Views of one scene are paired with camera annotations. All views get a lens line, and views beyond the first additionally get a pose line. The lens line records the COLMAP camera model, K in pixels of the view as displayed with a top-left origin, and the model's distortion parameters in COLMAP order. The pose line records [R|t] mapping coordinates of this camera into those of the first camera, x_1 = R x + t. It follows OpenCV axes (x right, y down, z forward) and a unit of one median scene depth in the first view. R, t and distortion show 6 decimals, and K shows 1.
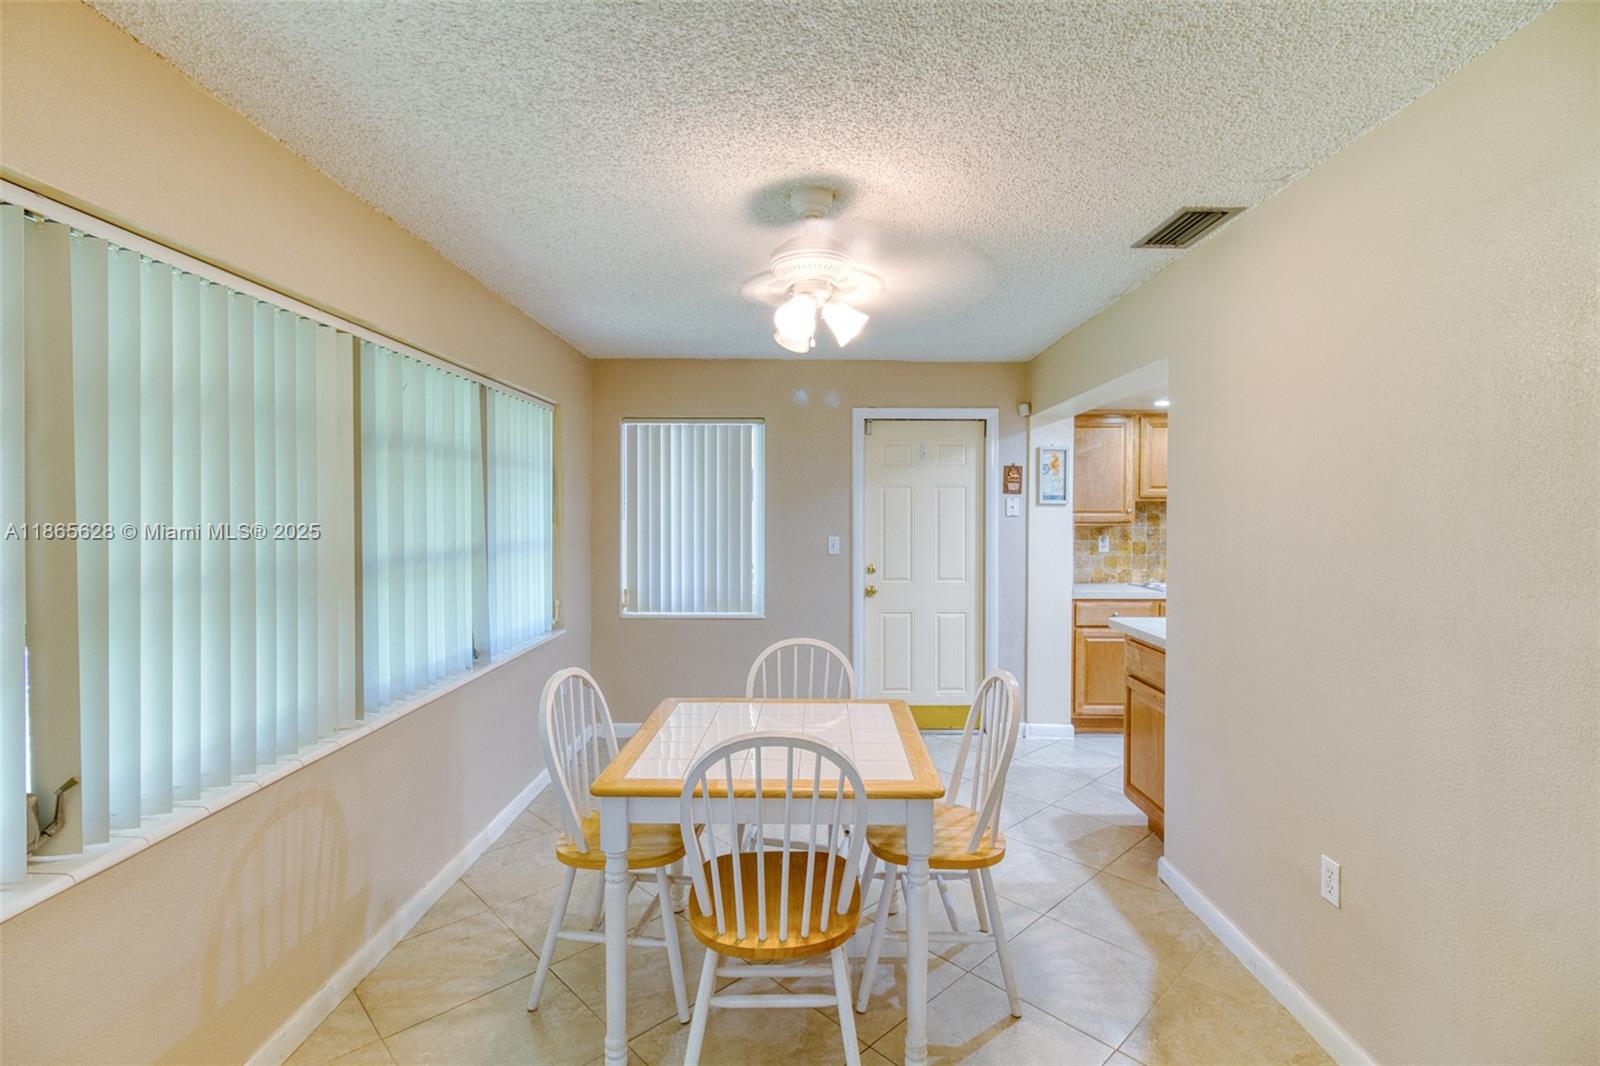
lens RADIAL K [[754.0, 0, 830.3], [0, 754.0, 525.1], [0, 0, 1]] dist [-0.002975, -0.001154]
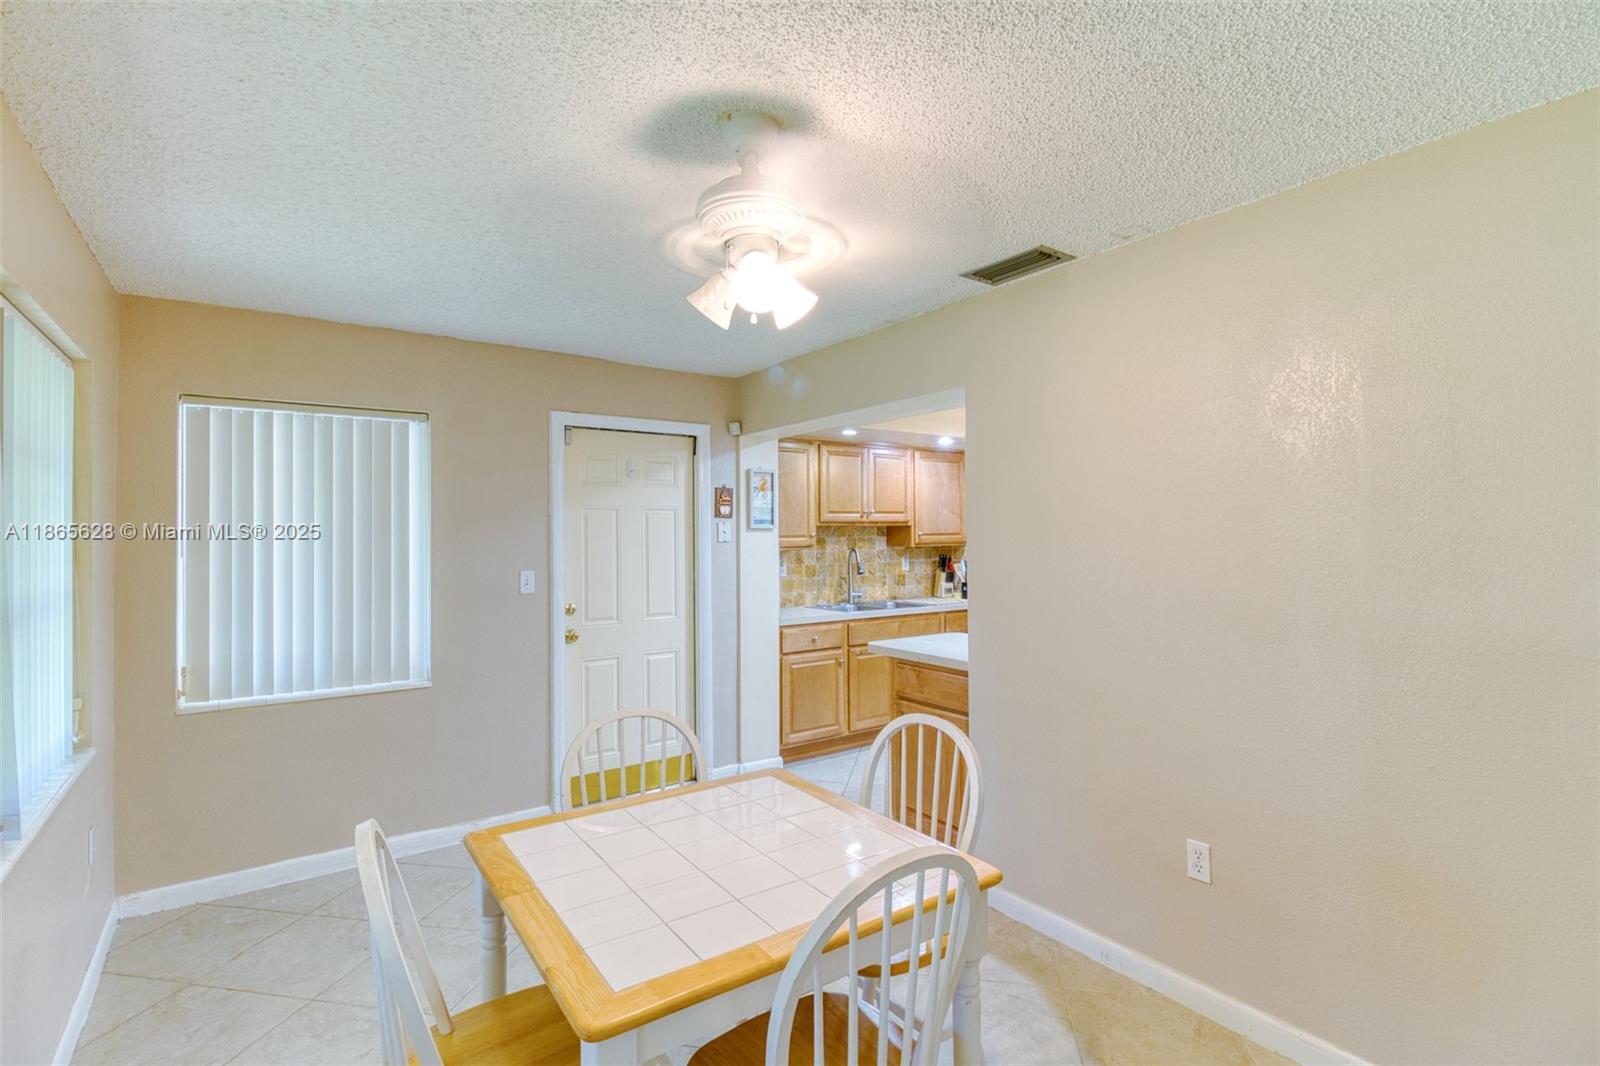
lens RADIAL K [[754.0, 0, 830.3], [0, 754.0, 525.1], [0, 0, 1]] dist [-0.002975, -0.001154]
pose [[0.811949, -0.001273, 0.583727, -0.194773], [0.020115, 0.999465, -0.025800, -0.005989], [-0.583381, 0.032690, 0.811540, 0.170603]]
